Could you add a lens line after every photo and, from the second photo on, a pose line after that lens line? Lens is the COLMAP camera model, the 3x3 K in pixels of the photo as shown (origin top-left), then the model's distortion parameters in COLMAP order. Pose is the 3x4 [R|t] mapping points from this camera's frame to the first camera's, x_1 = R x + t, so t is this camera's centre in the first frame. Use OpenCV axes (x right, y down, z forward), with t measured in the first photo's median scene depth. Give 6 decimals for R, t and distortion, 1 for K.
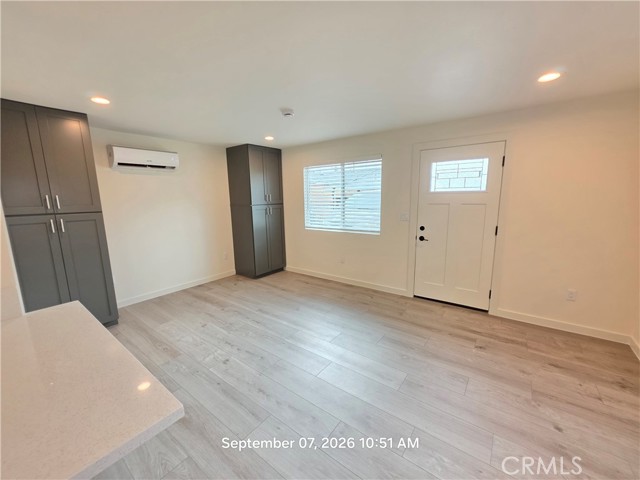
lens RADIAL K [[255.9, 0, 319.6], [0, 255.9, 240.1], [0, 0, 1]] dist [0.002138, -0.000371]
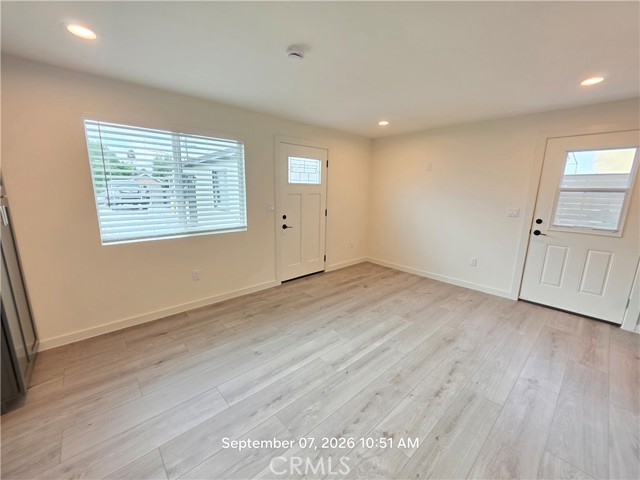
lens RADIAL K [[255.9, 0, 319.5], [0, 255.9, 239.8], [0, 0, 1]] dist [0.002138, -0.000371]
pose [[0.200026, -0.172253, 0.964530, -0.665975], [0.146302, 0.978639, 0.144433, -0.093562], [-0.968806, 0.112222, 0.220955, 0.684712]]
